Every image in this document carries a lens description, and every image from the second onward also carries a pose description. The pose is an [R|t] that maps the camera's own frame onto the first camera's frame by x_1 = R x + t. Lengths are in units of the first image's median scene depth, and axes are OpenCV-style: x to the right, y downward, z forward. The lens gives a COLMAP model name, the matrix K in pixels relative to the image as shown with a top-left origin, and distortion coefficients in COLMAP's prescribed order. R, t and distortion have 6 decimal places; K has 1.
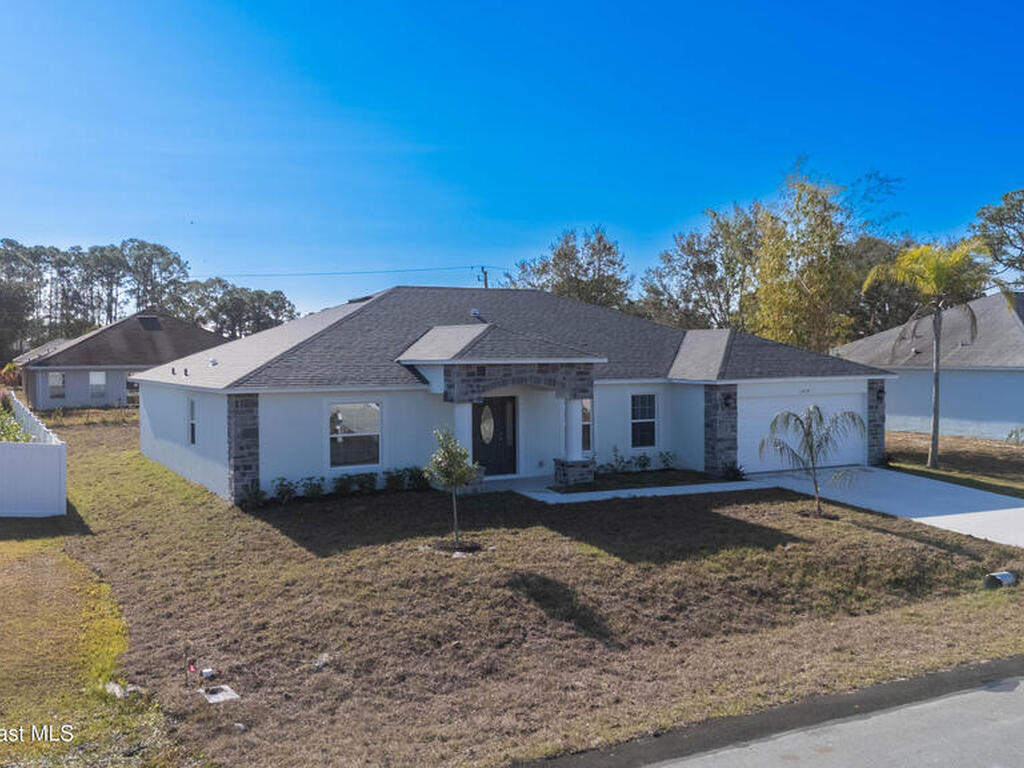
lens RADIAL K [[1000.9, 0, 512.6], [0, 1000.9, 380.5], [0, 0, 1]] dist [0.117279, -0.216305]
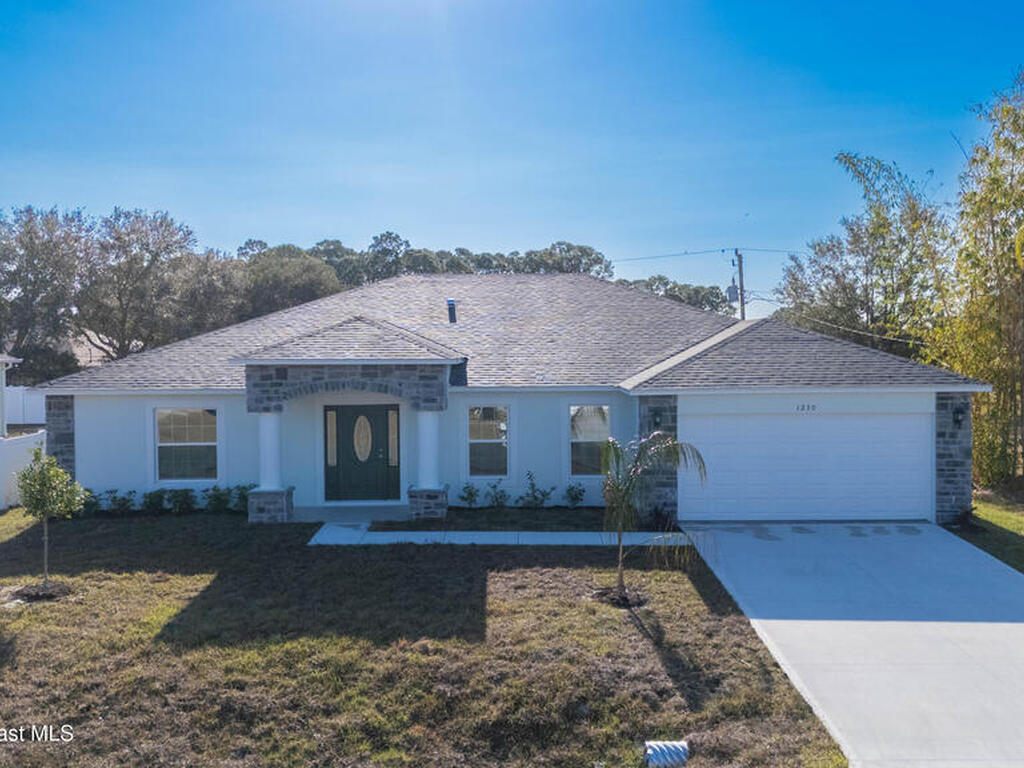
lens RADIAL K [[1000.9, 0, 512.6], [0, 1000.9, 380.5], [0, 0, 1]] dist [0.117279, -0.216305]
pose [[0.879177, 0.014526, -0.476273, 0.496398], [-0.012747, 0.999894, 0.006965, -0.011218], [0.476324, -0.000052, 0.879270, 0.344204]]
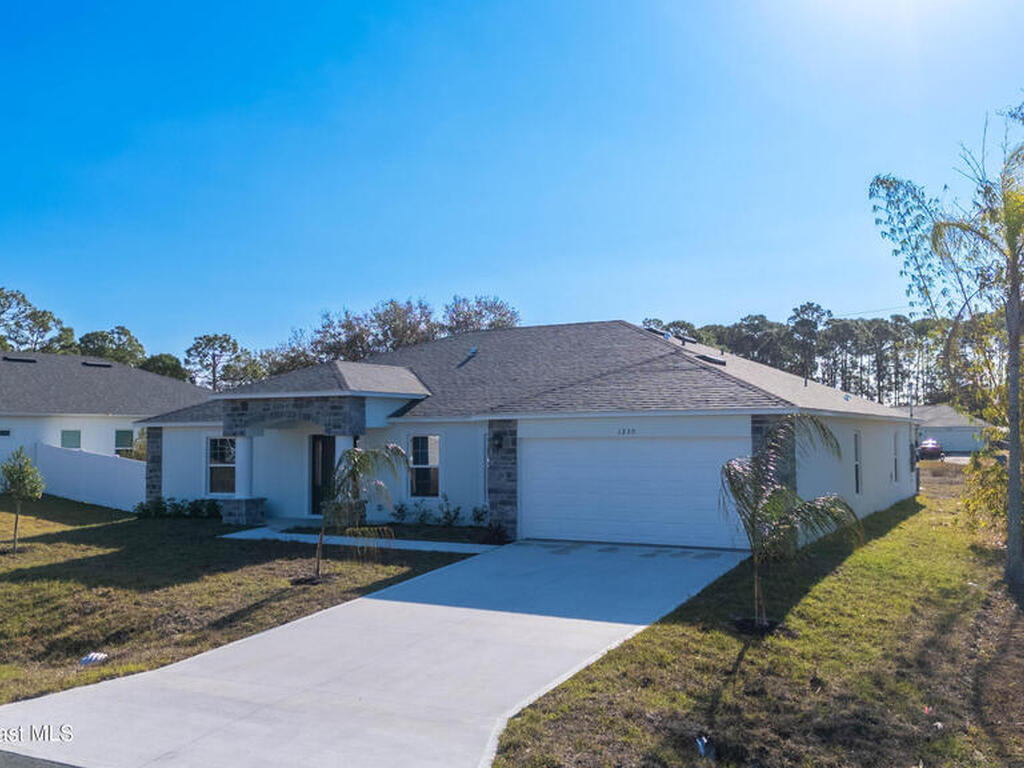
lens RADIAL K [[1000.9, 0, 512.6], [0, 1000.9, 380.5], [0, 0, 1]] dist [0.117279, -0.216305]
pose [[0.547887, -0.043340, -0.835429, 0.936413], [-0.020471, 0.997663, -0.065182, 0.025178], [0.836302, 0.052814, 0.545720, 0.622066]]
